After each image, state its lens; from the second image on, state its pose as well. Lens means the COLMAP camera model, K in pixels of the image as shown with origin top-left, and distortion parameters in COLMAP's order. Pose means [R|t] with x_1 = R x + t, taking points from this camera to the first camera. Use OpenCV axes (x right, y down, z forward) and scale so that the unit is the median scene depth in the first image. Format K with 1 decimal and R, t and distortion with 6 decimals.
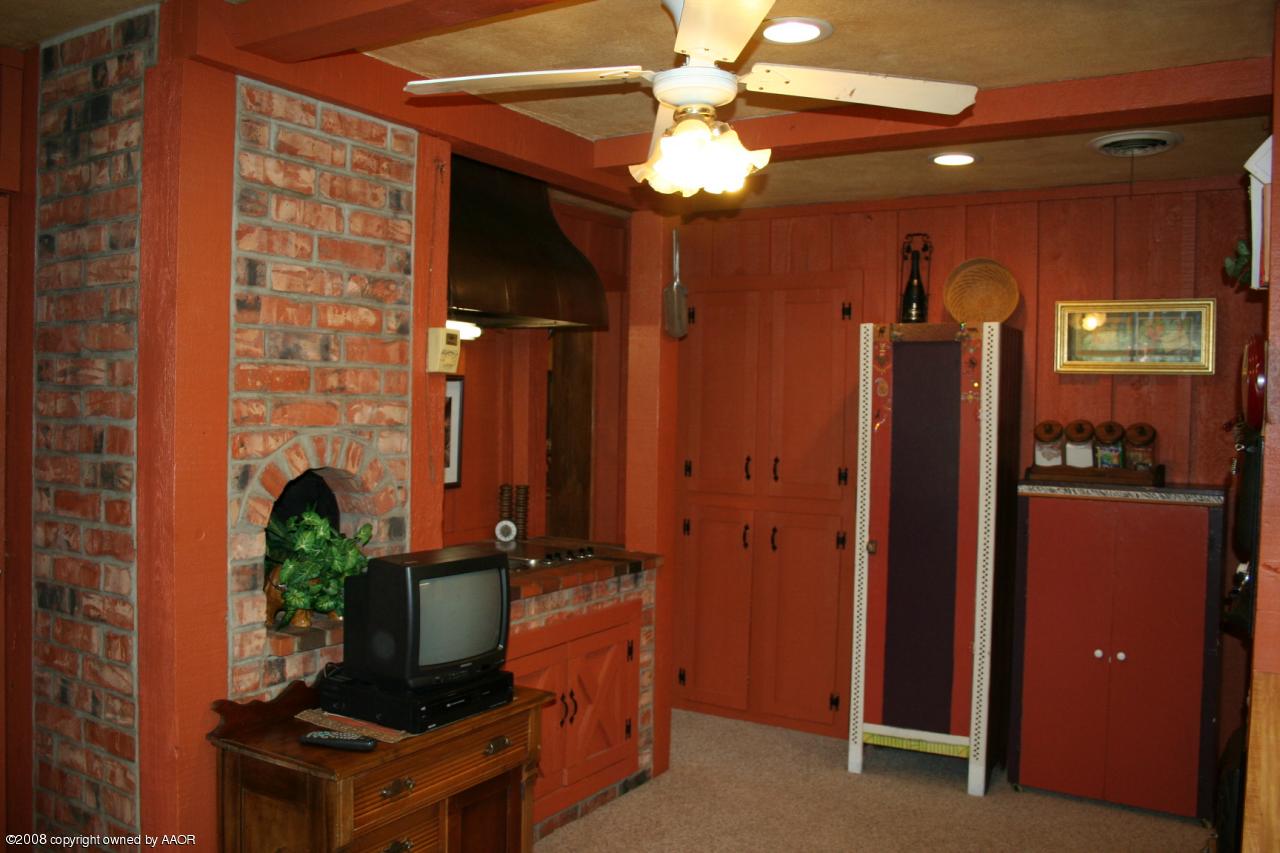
lens RADIAL K [[1044.6, 0, 640.0], [0, 1044.6, 426.5], [0, 0, 1]] dist [-0.151064, 0.127404]
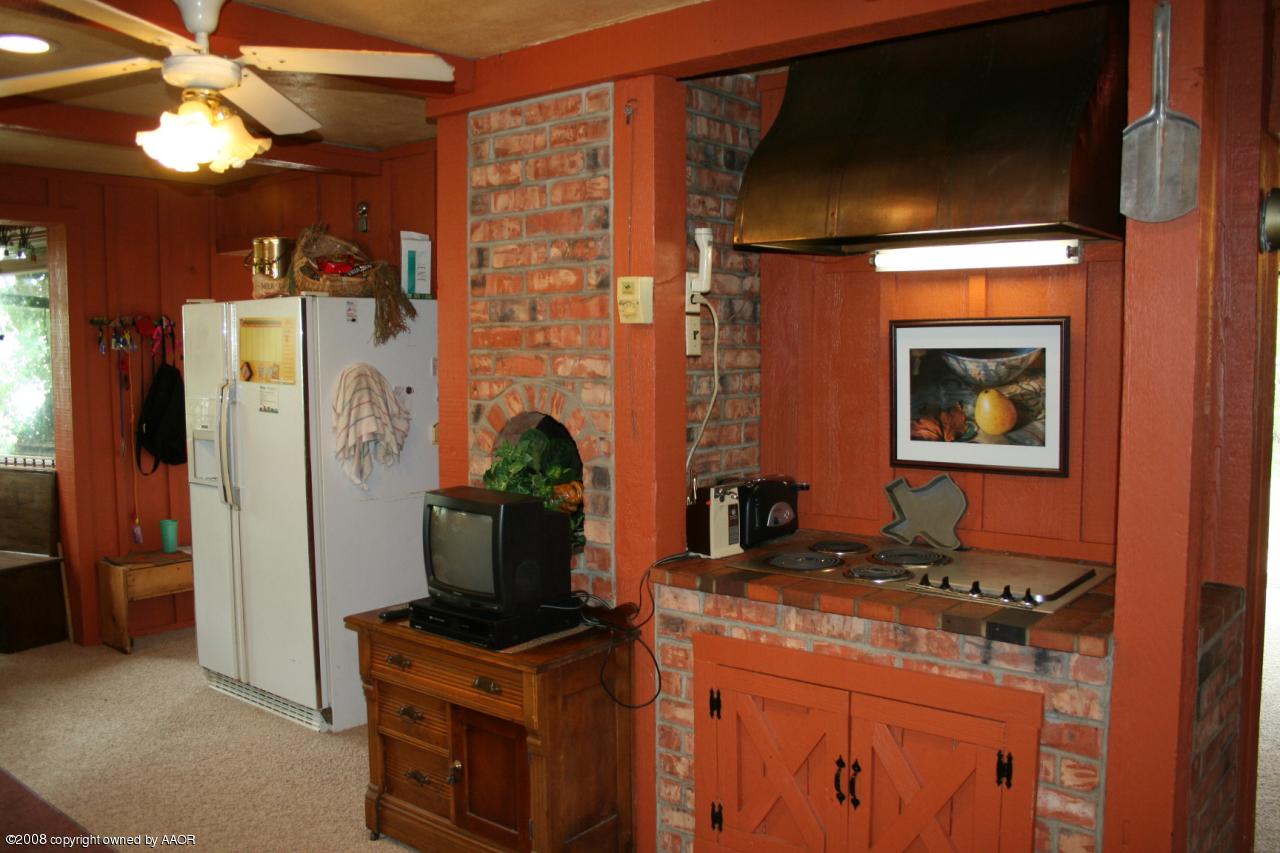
lens RADIAL K [[1044.6, 0, 640.0], [0, 1044.6, 426.5], [0, 0, 1]] dist [-0.151064, 0.127404]
pose [[-0.113183, 0.057459, -0.991911, 0.850231], [-0.020179, 0.997988, 0.060113, -0.017281], [0.993369, 0.026819, -0.111796, 1.242762]]
